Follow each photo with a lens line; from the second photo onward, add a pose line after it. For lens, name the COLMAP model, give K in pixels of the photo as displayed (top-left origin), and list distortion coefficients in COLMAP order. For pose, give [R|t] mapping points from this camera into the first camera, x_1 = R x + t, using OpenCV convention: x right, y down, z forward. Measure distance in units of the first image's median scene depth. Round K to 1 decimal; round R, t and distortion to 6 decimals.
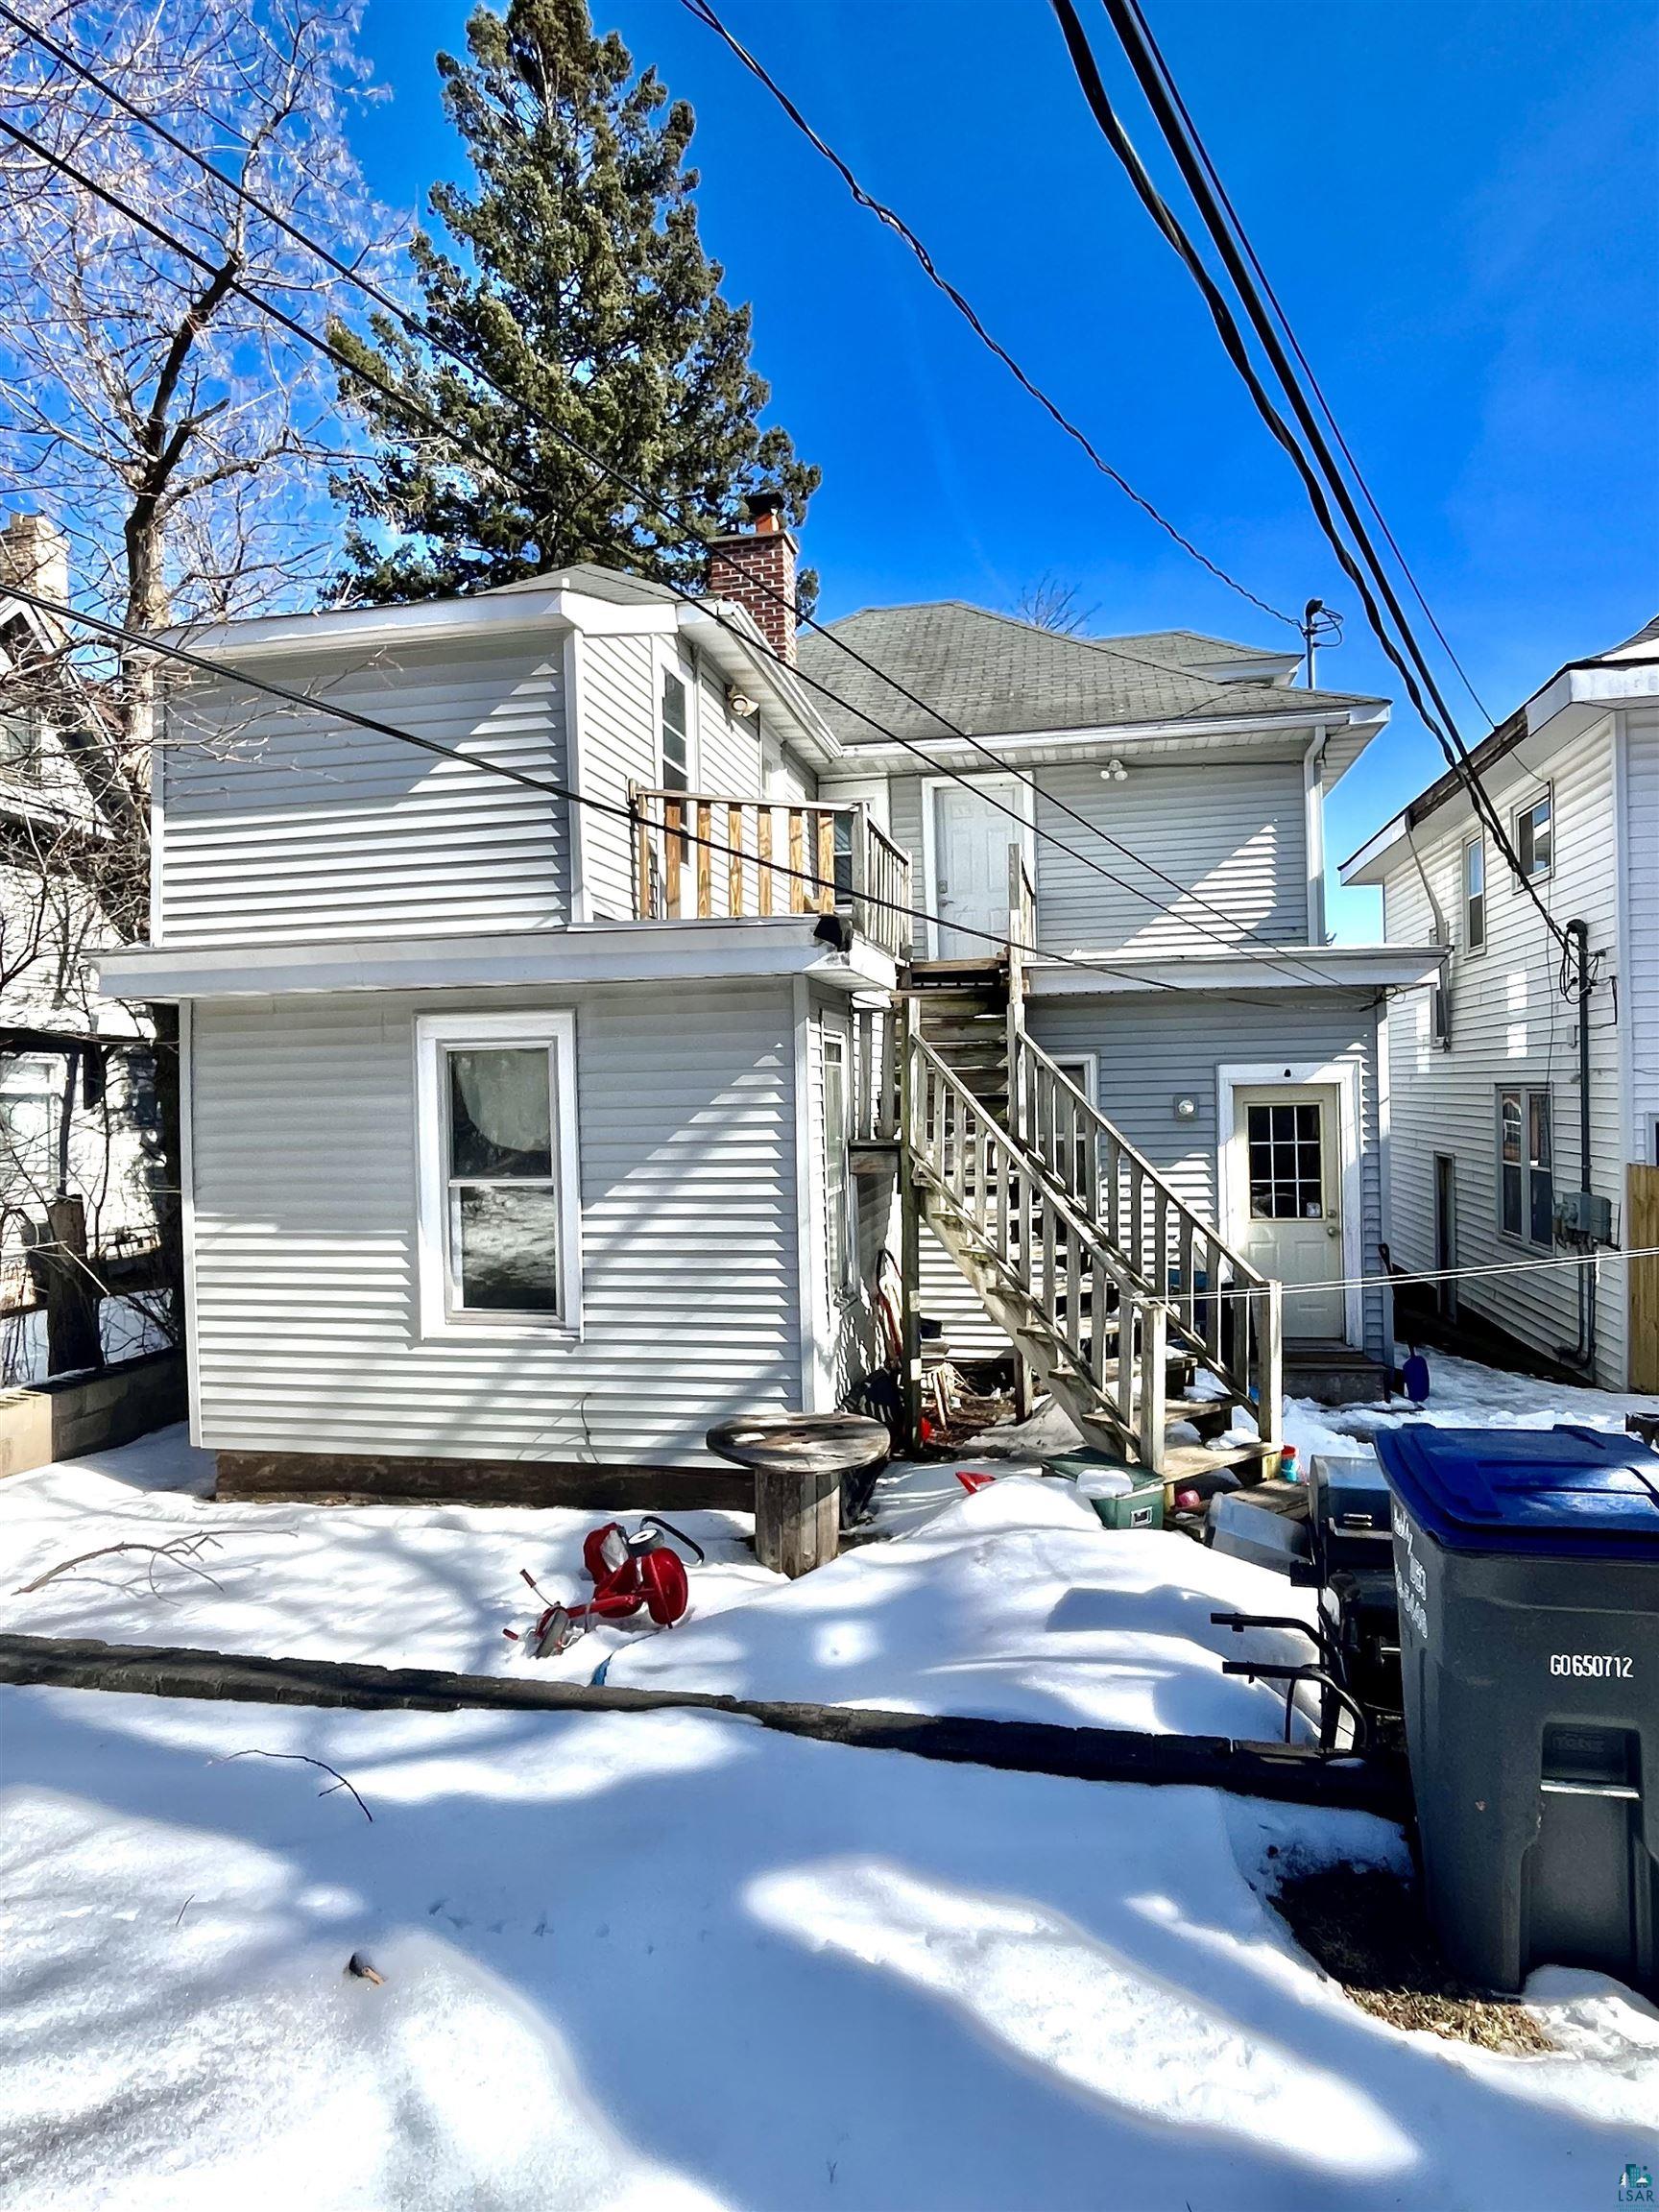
lens RADIAL K [[1242.0, 0, 829.5], [0, 1242.0, 1106.0], [0, 0, 1]] dist [-0.003300, -0.000649]
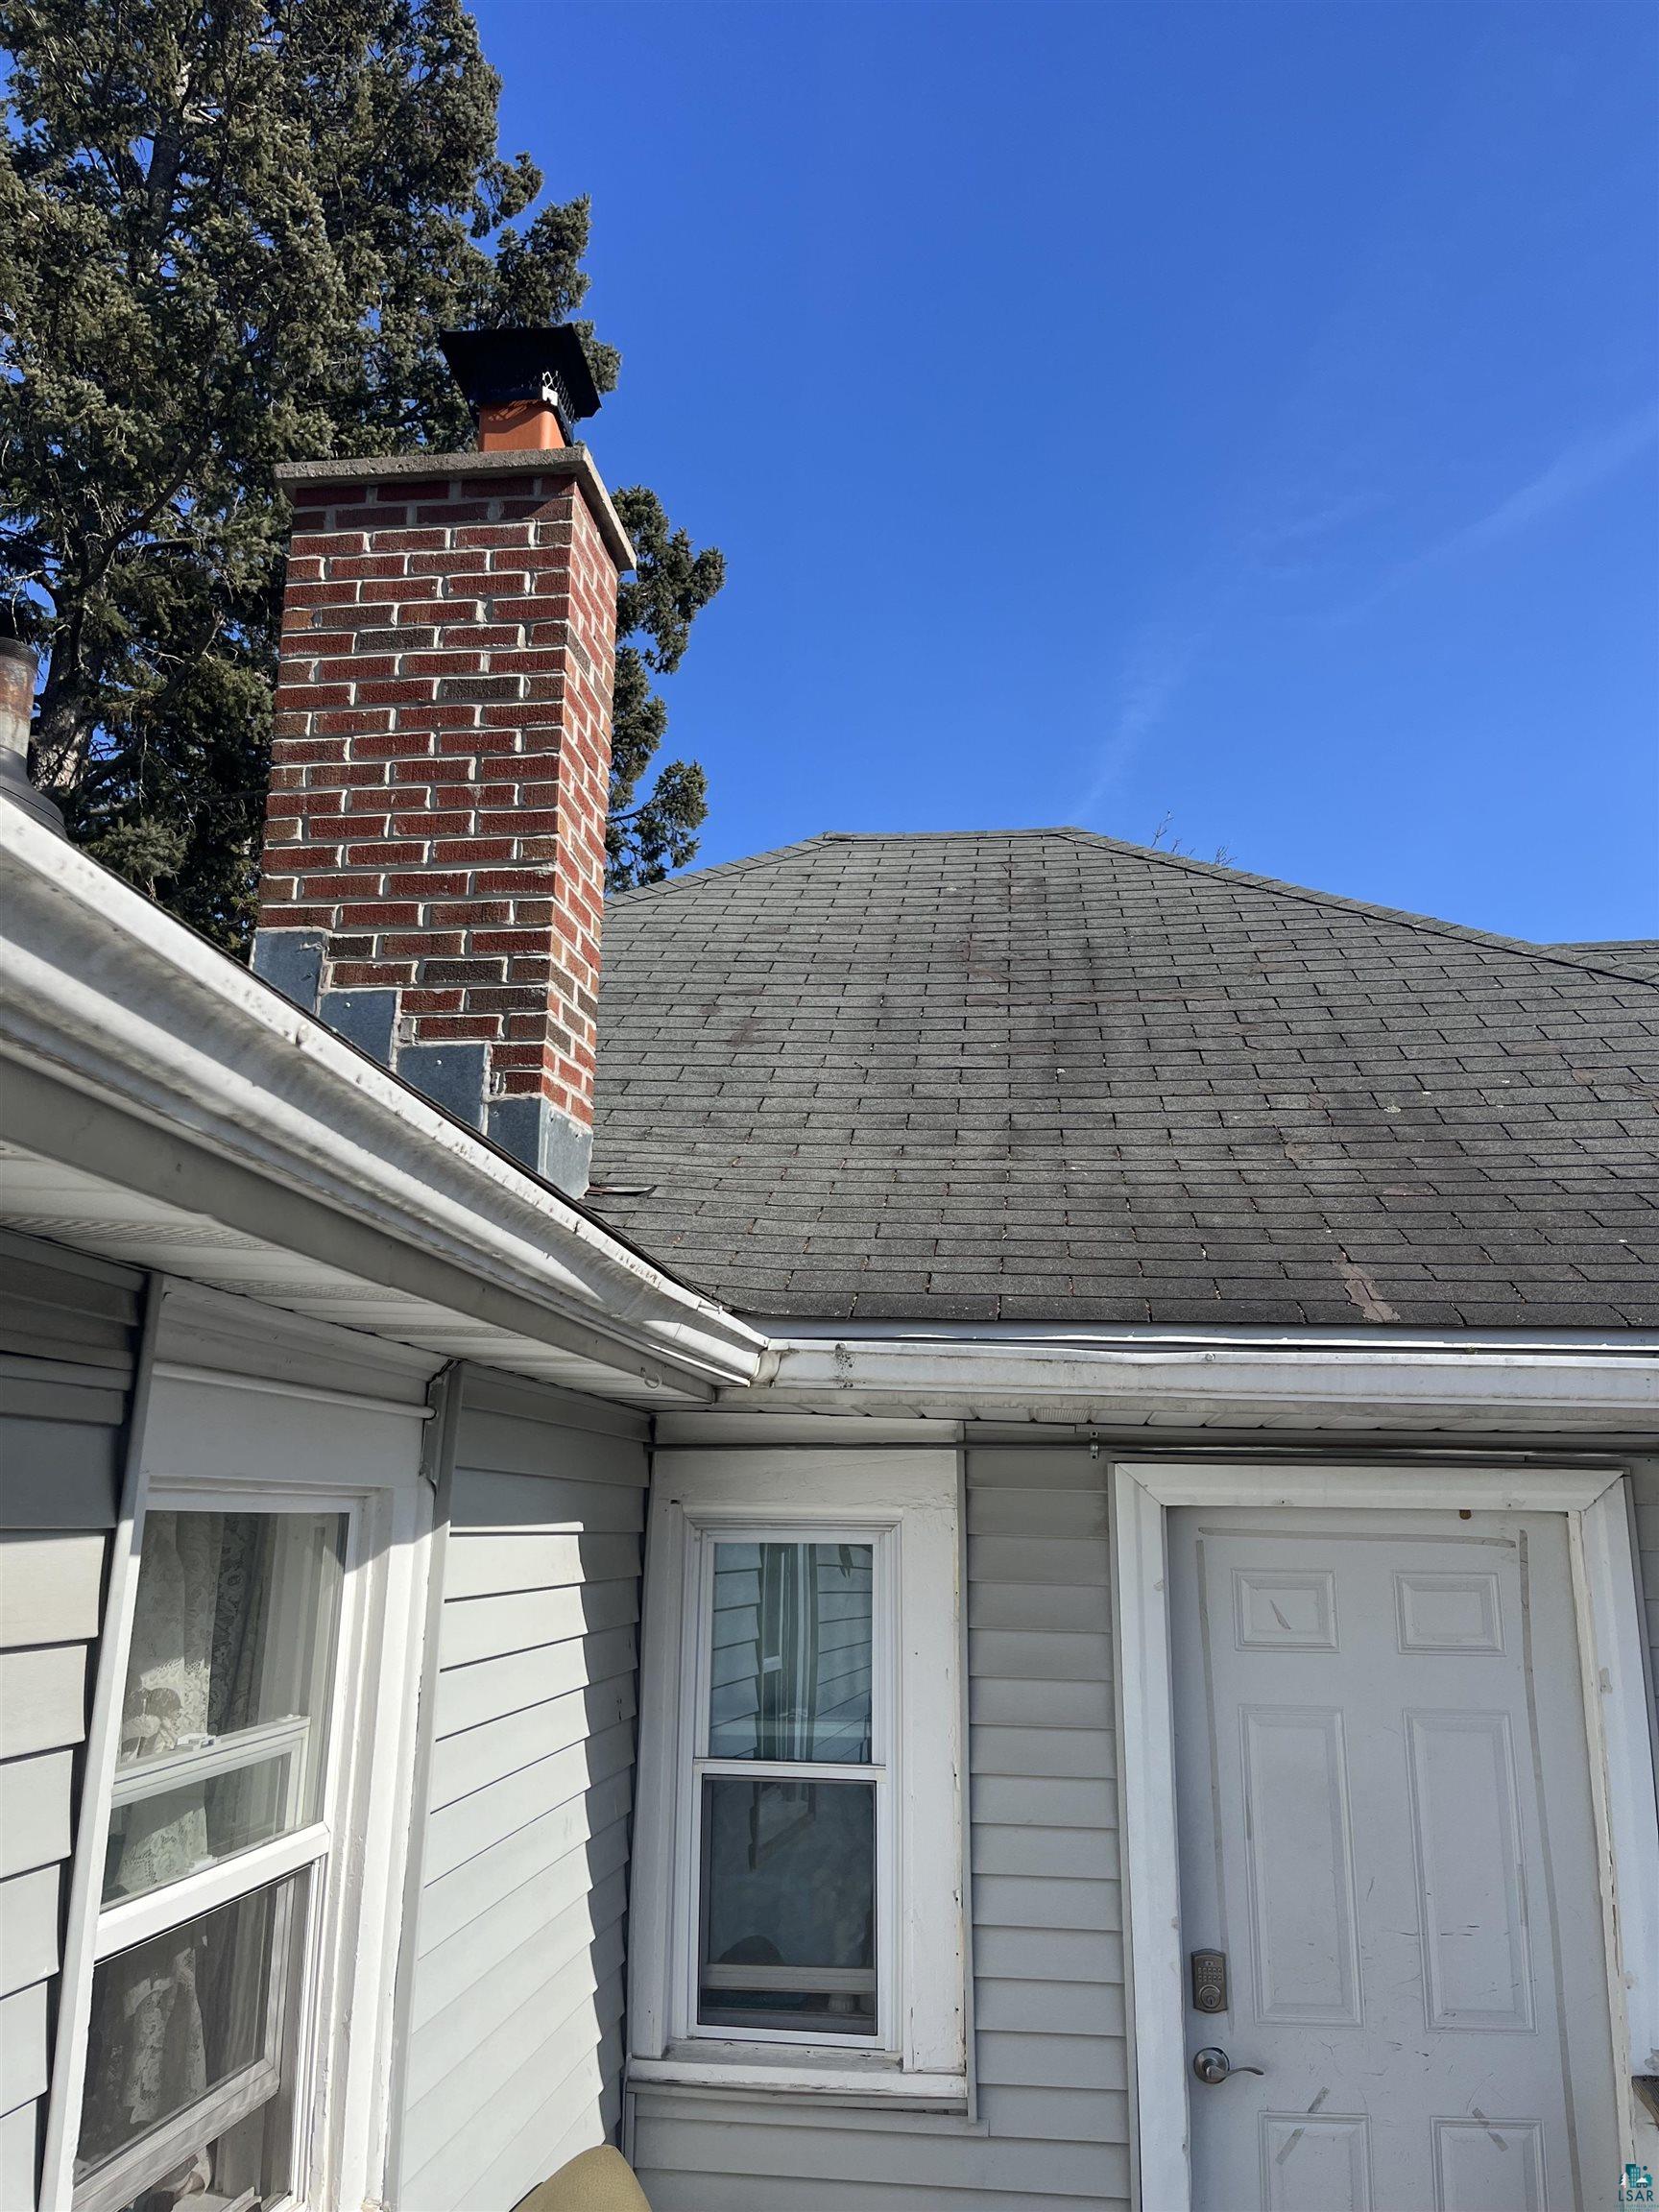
lens RADIAL K [[1652.8, 0, 829.5], [0, 1652.8, 1106.0], [0, 0, 1]] dist [0.000694, -0.000268]
pose [[0.995502, 0.059016, 0.074108, -0.003353], [-0.037888, 0.964997, -0.259510, -0.245446], [-0.086829, 0.255535, 0.962893, 0.693783]]
